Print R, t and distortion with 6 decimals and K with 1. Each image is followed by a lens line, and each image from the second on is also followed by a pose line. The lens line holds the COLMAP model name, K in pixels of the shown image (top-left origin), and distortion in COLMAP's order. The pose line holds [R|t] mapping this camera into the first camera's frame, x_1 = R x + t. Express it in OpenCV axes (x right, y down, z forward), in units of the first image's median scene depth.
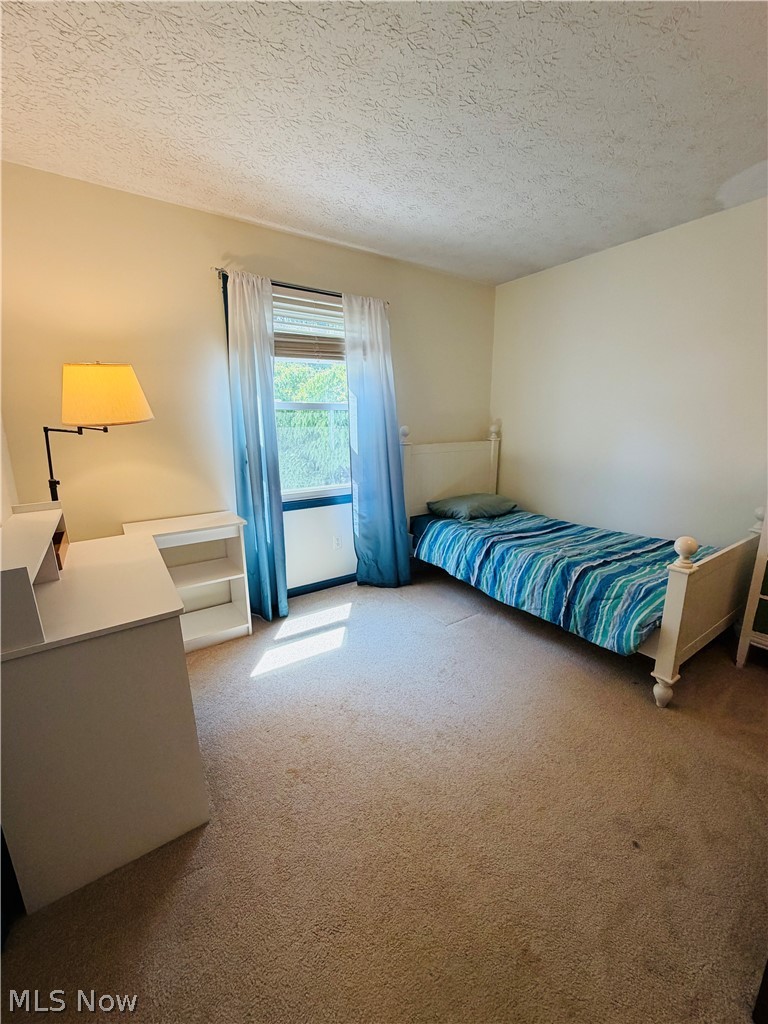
lens RADIAL K [[410.3, 0, 387.2], [0, 410.3, 512.4], [0, 0, 1]] dist [0.001001, 0.000098]
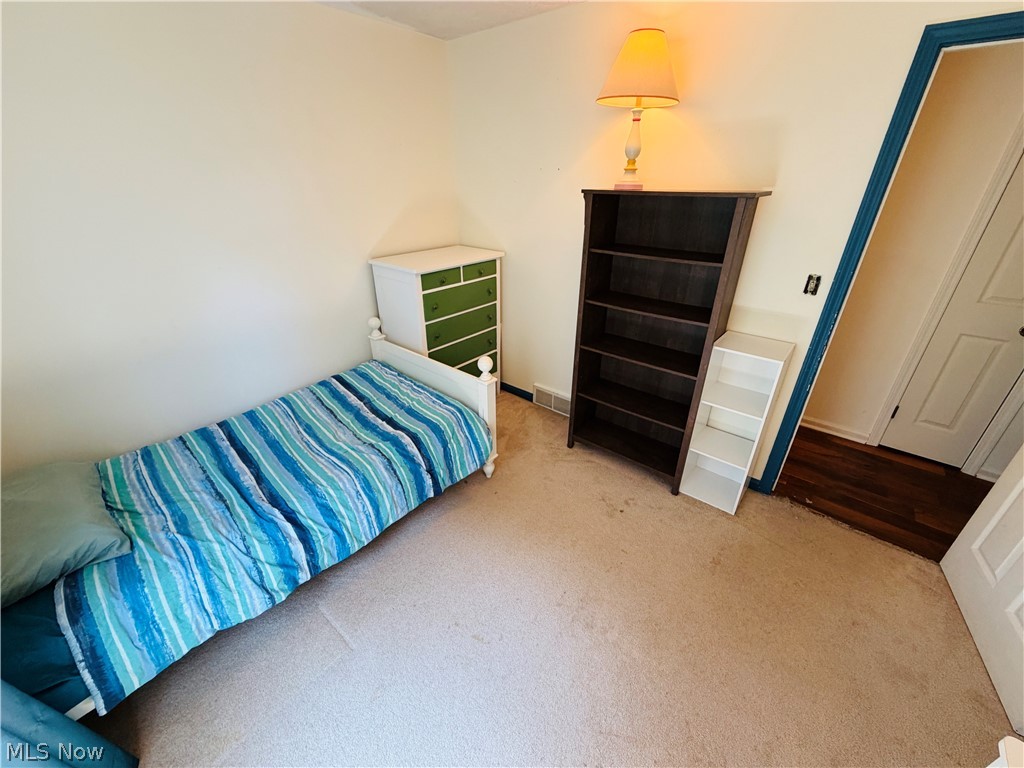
lens RADIAL K [[410.3, 0, 512.6], [0, 410.3, 380.8], [0, 0, 1]] dist [0.001001, 0.000098]
pose [[-0.247031, -0.448606, 0.858911, -0.299524], [0.215550, 0.838735, 0.500062, -0.358221], [-0.944729, 0.308669, -0.110496, 0.786024]]
